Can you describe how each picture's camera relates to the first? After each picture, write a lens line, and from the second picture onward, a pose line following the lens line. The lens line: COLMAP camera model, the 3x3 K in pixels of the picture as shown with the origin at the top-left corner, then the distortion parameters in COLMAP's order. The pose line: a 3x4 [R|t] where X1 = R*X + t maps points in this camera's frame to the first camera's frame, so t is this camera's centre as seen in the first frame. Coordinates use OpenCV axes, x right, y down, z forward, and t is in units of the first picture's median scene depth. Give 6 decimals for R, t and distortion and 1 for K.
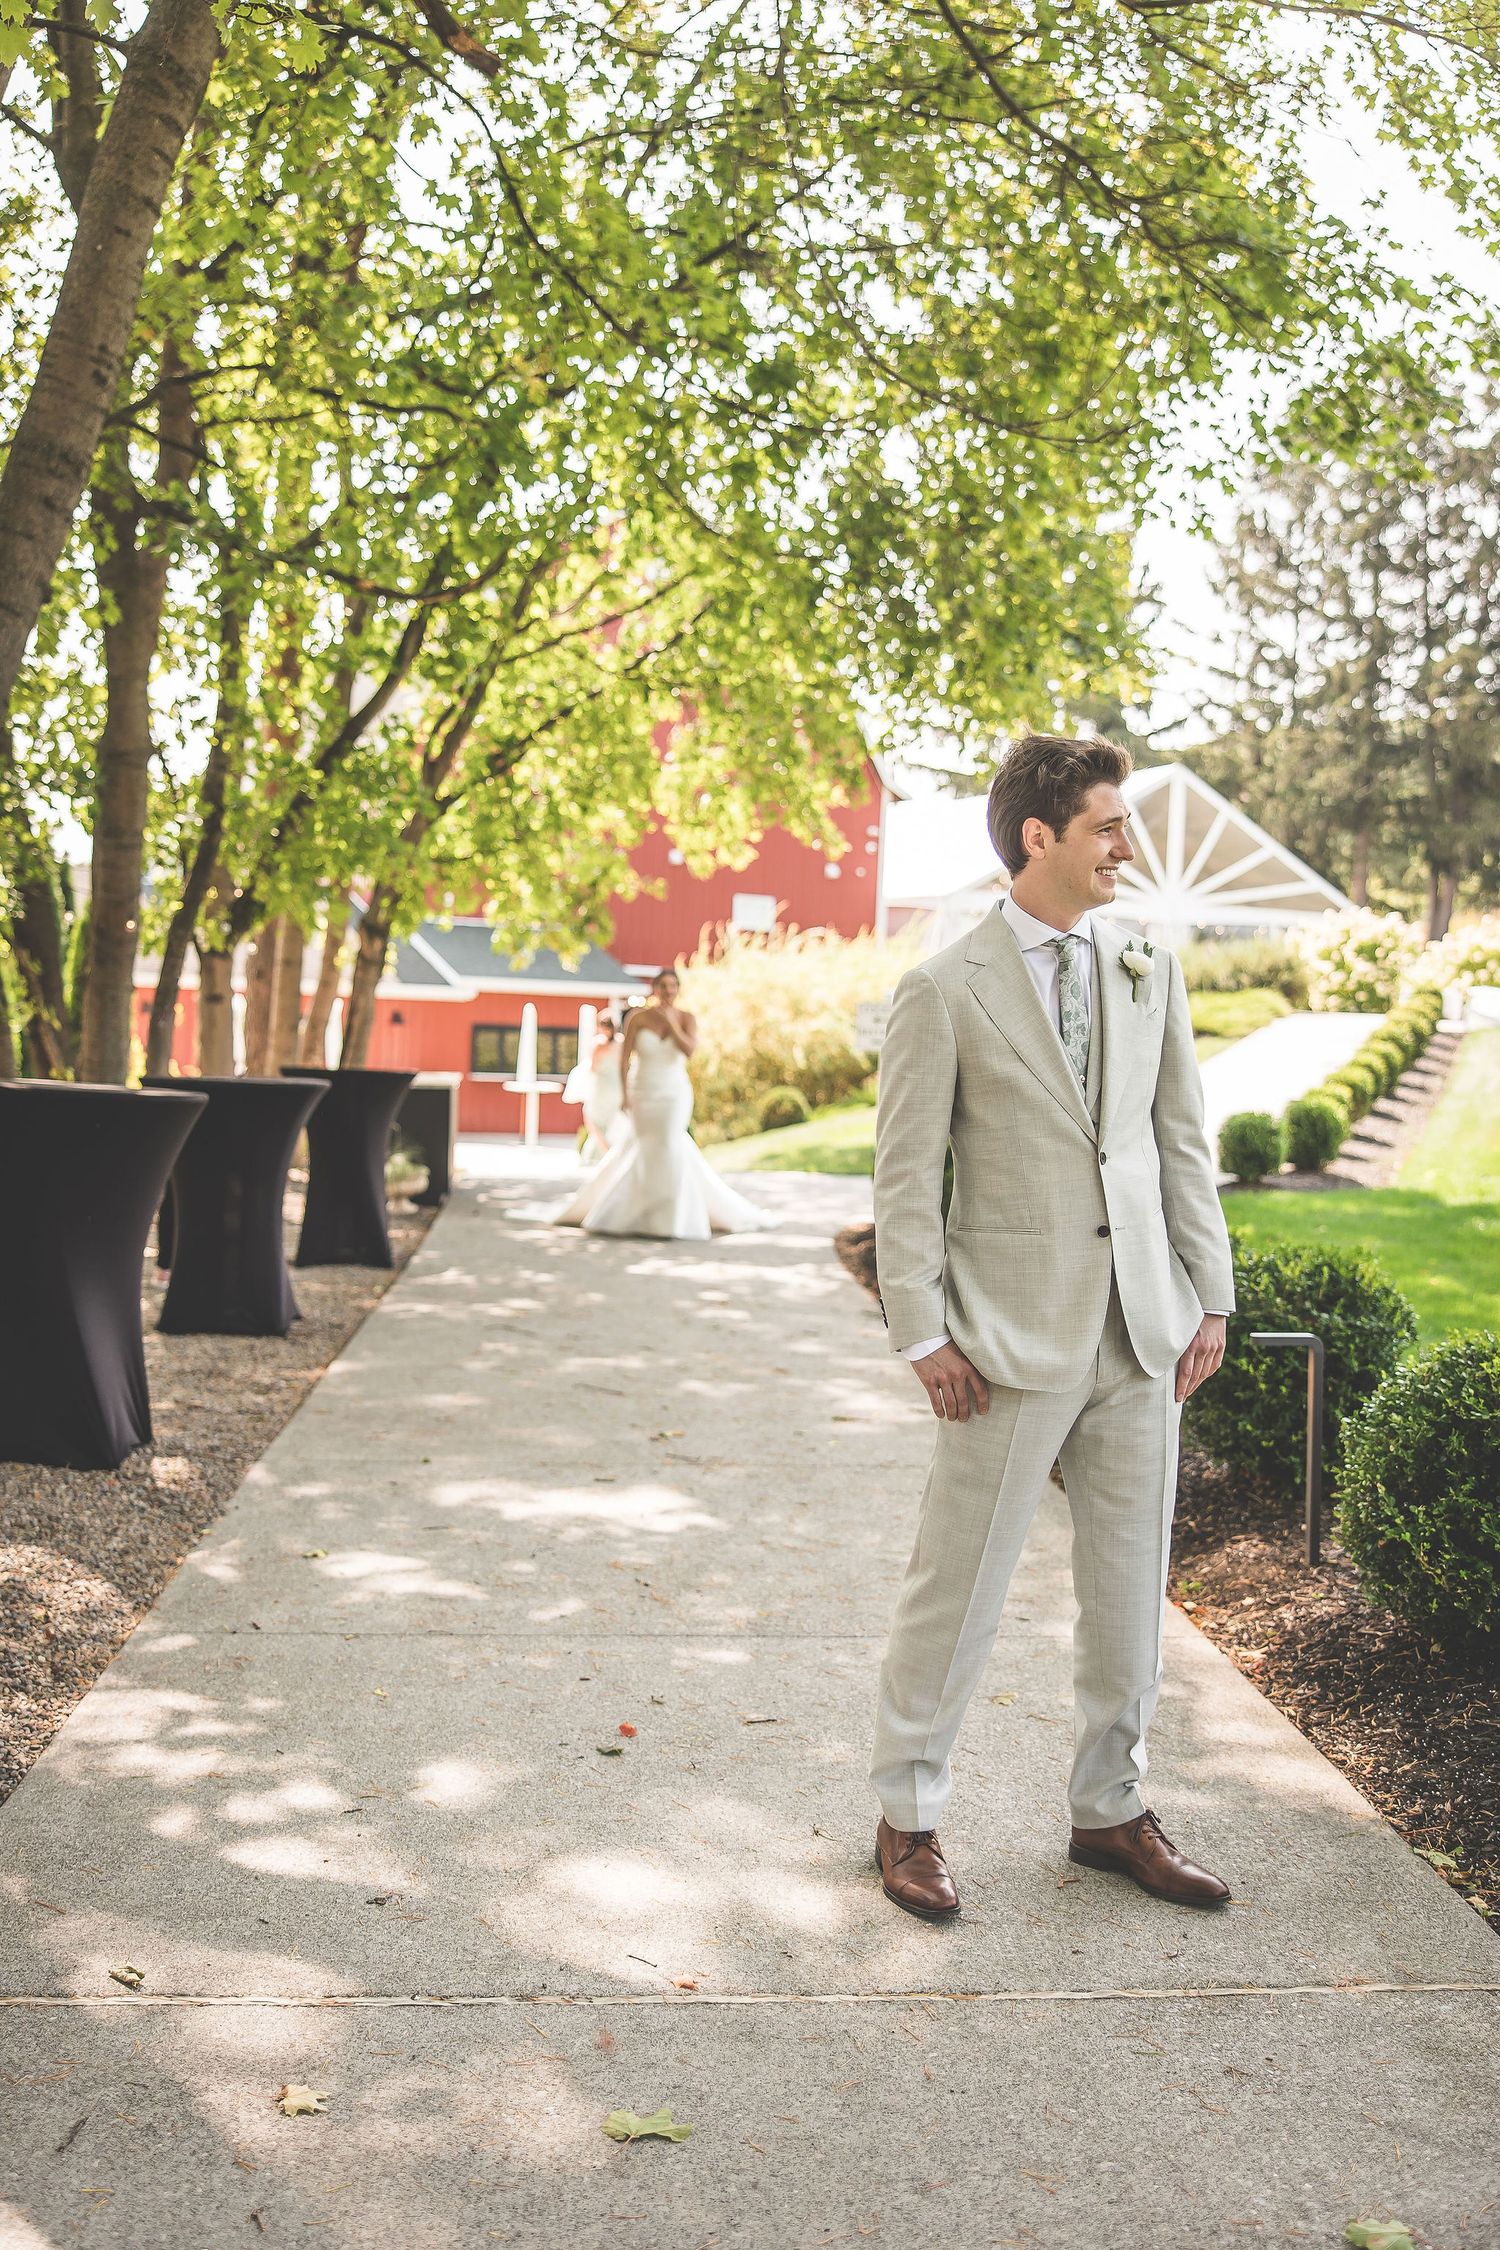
lens RADIAL K [[2278.7, 0, 716.0], [0, 2278.7, 1120.0], [0, 0, 1]] dist [0.007809, 0.000000]
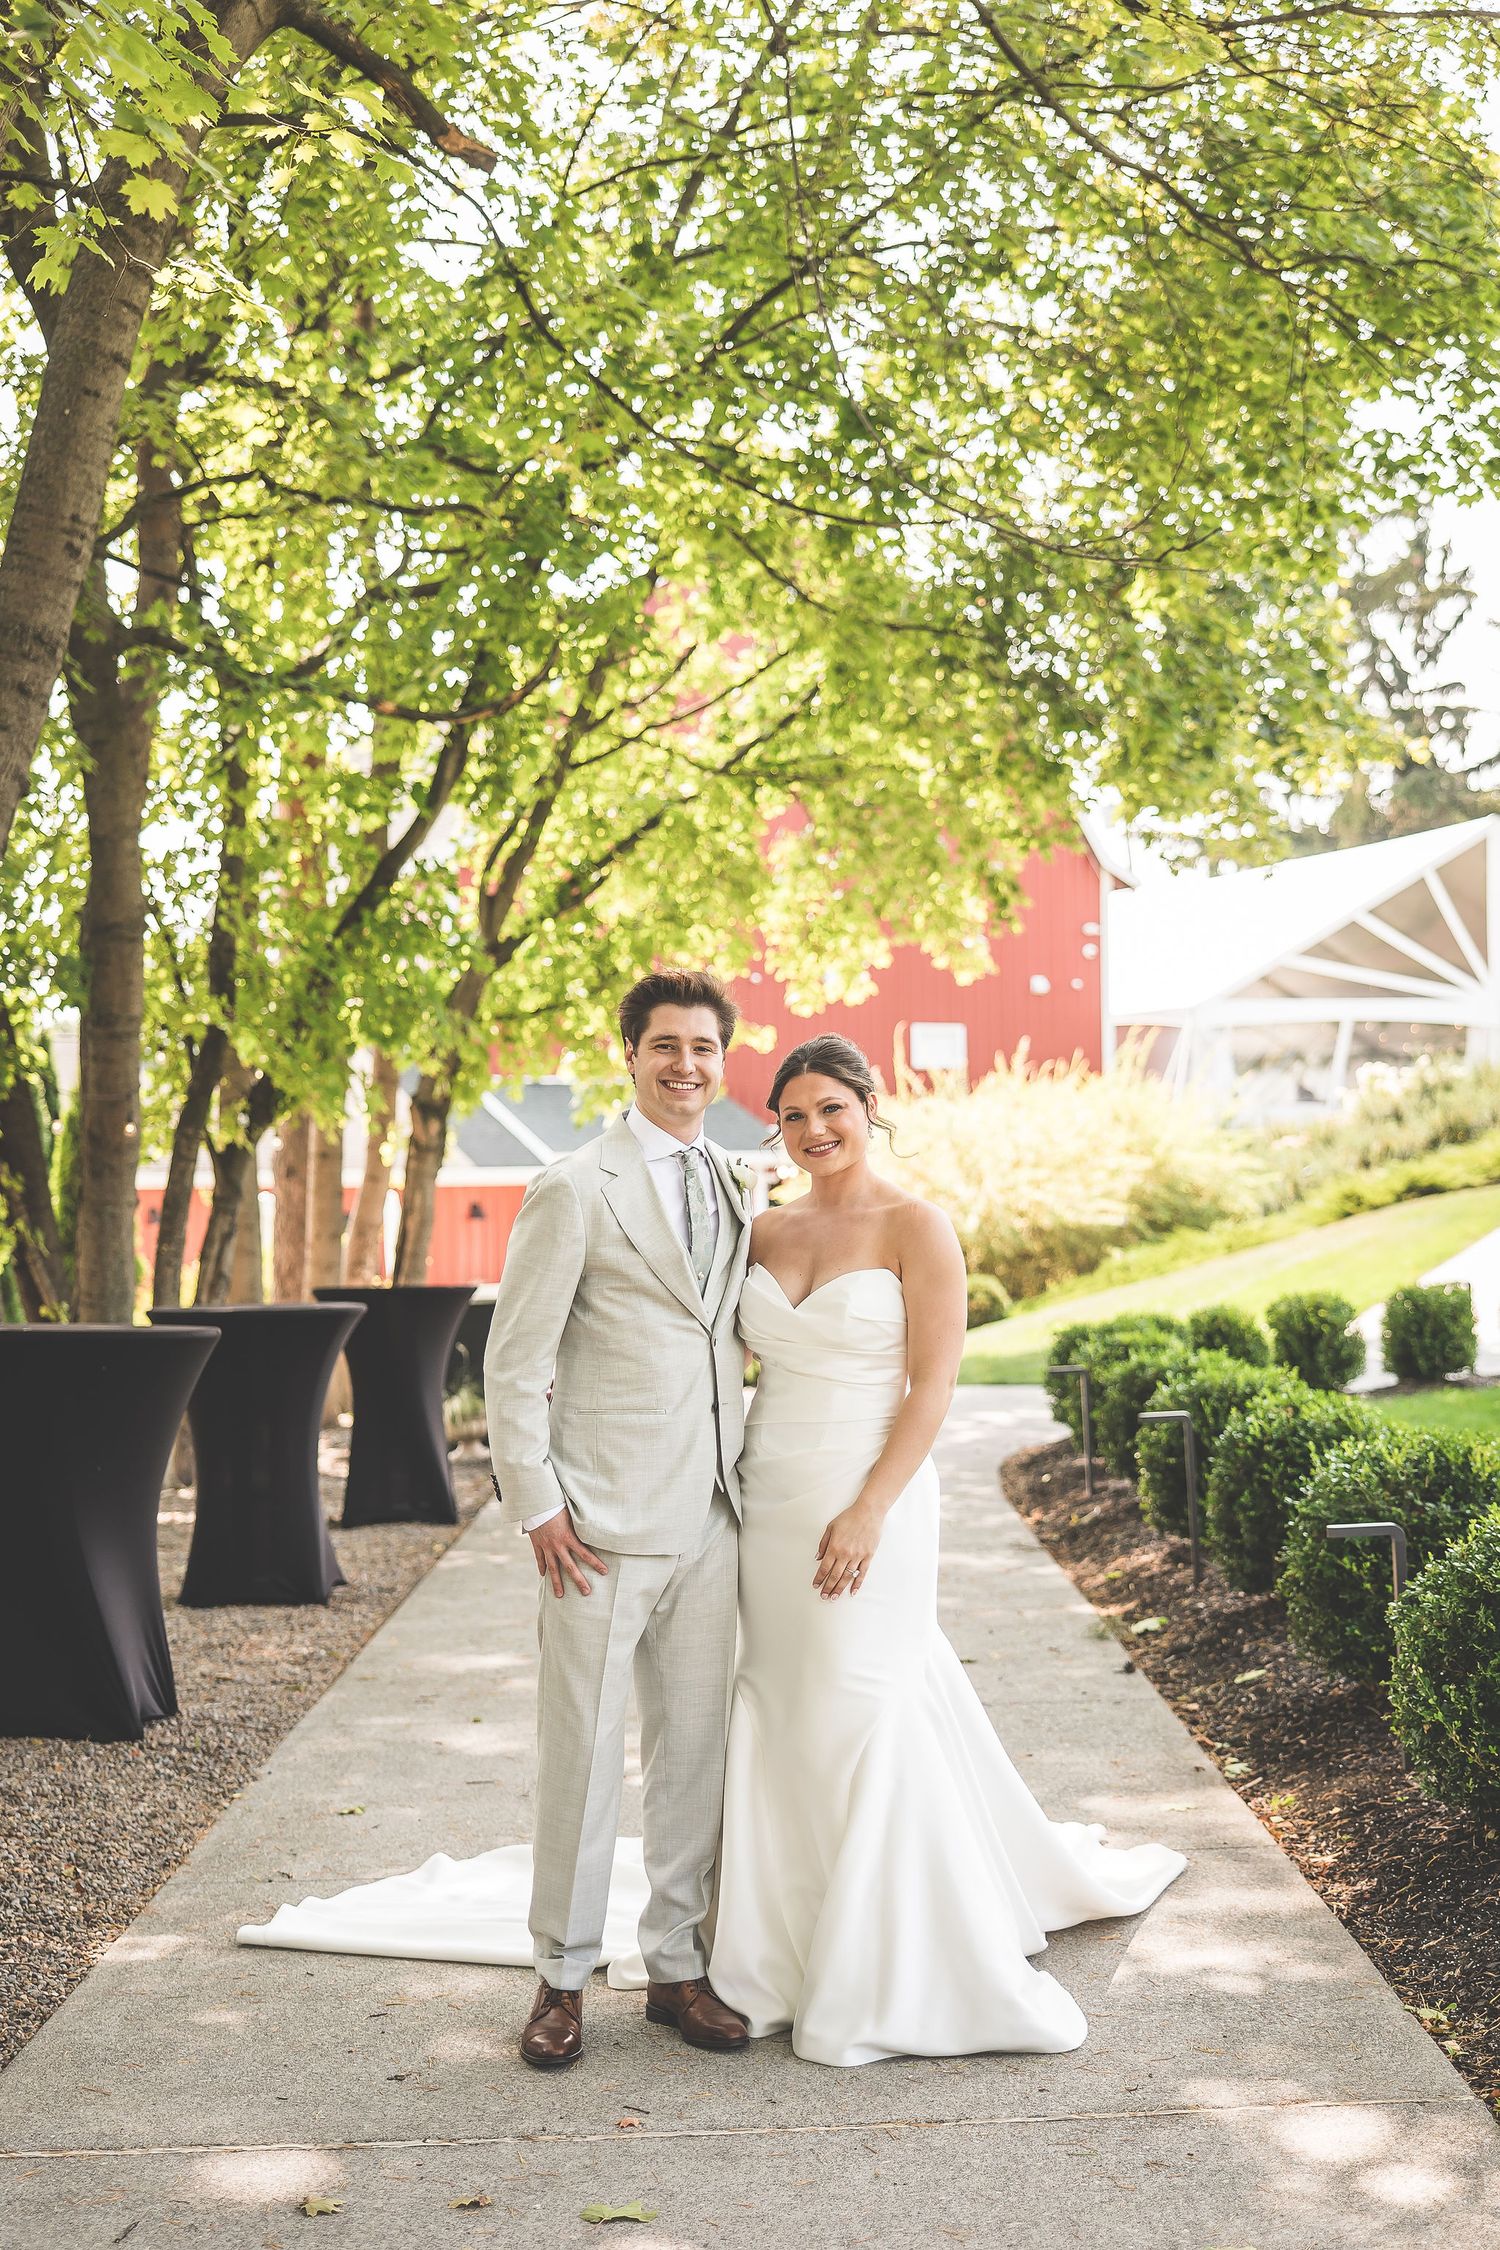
lens RADIAL K [[3266.3, 0, 747.1], [0, 3266.3, 1133.8], [0, 0, 1]] dist [0.015691, 0.000000]
pose [[0.996260, -0.057661, -0.064351, 0.046571], [0.053777, 0.996715, -0.060551, 0.001066], [0.067632, 0.056864, 0.996089, -0.181087]]
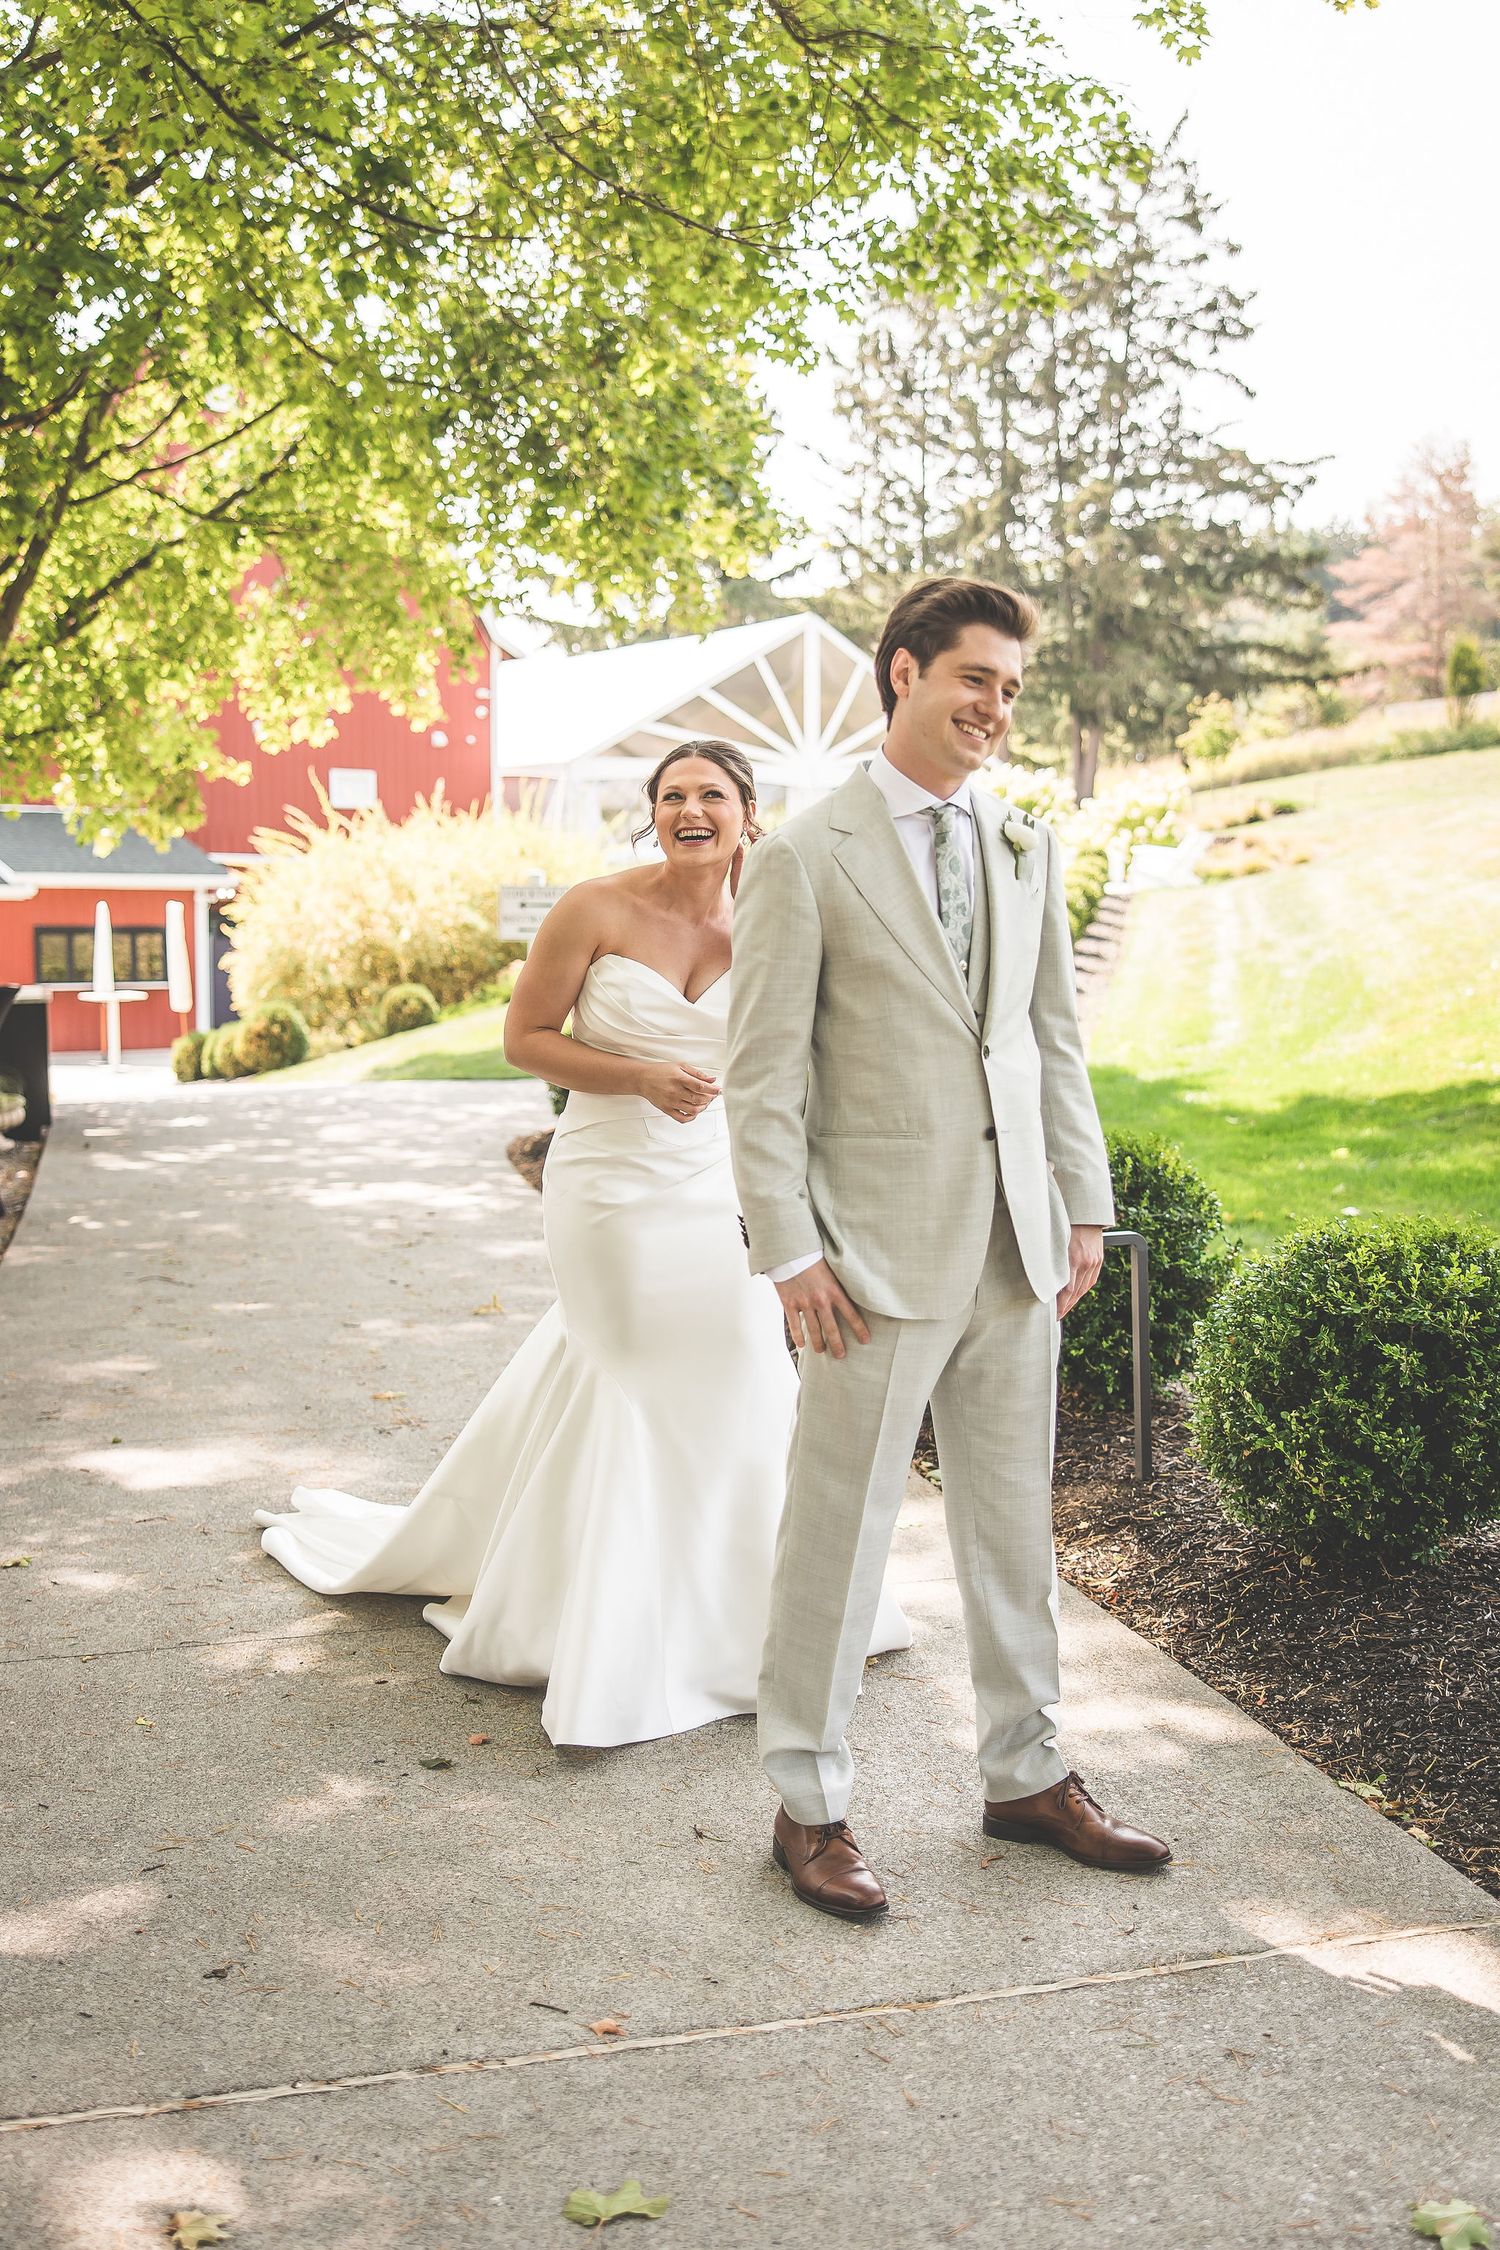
lens RADIAL K [[2499.9, 0, 761.1], [0, 2499.9, 1119.0], [0, 0, 1]] dist [0.008165, 0.000000]
pose [[0.980906, -0.054100, 0.186809, -0.035697], [0.046052, 0.997825, 0.047159, -0.002749], [-0.188954, -0.037656, 0.981264, 0.021207]]
